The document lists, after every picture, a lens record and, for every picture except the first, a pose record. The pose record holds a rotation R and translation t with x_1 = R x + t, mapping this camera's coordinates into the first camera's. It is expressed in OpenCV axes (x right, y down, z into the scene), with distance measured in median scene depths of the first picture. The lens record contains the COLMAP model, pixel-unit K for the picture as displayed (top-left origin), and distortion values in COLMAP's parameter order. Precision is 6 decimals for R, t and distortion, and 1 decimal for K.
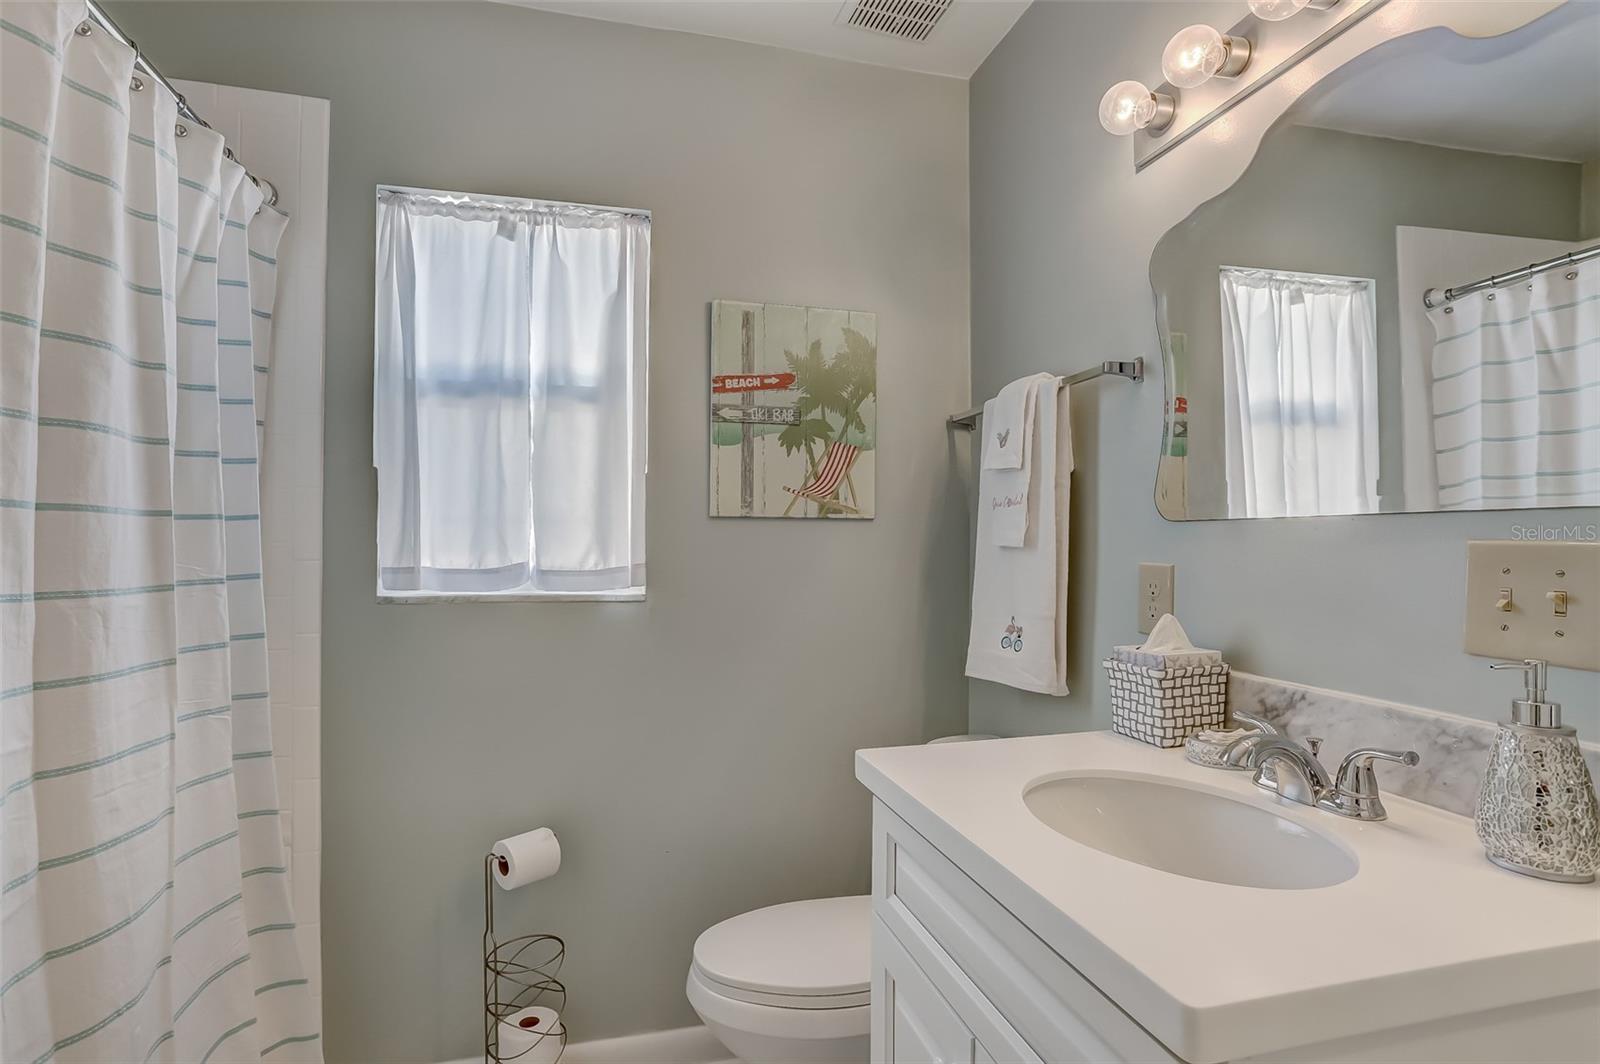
lens RADIAL K [[796.1, 0, 784.7], [0, 796.1, 539.3], [0, 0, 1]] dist [-0.067650, 0.050780]
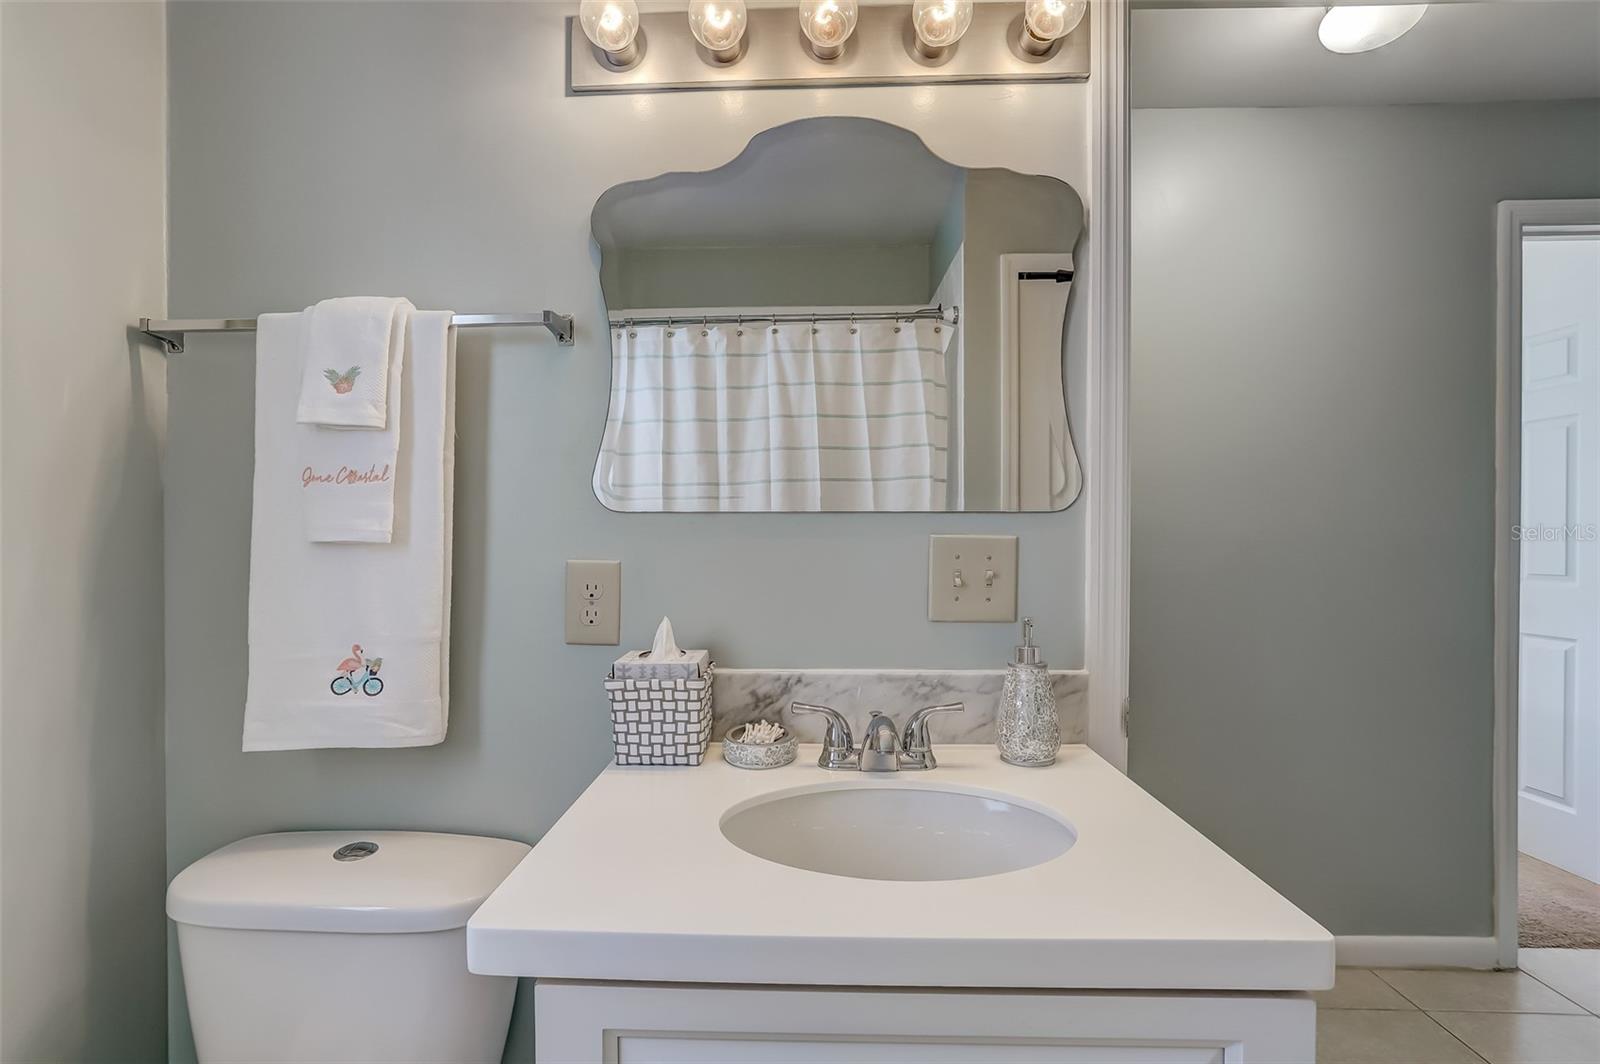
lens RADIAL K [[796.1, 0, 784.7], [0, 796.1, 539.3], [0, 0, 1]] dist [-0.067650, 0.050780]
pose [[0.278690, -0.003911, 0.960373, -0.327172], [-0.003947, 0.999979, 0.005218, 0.002639], [-0.960373, -0.005245, 0.278669, 0.601904]]
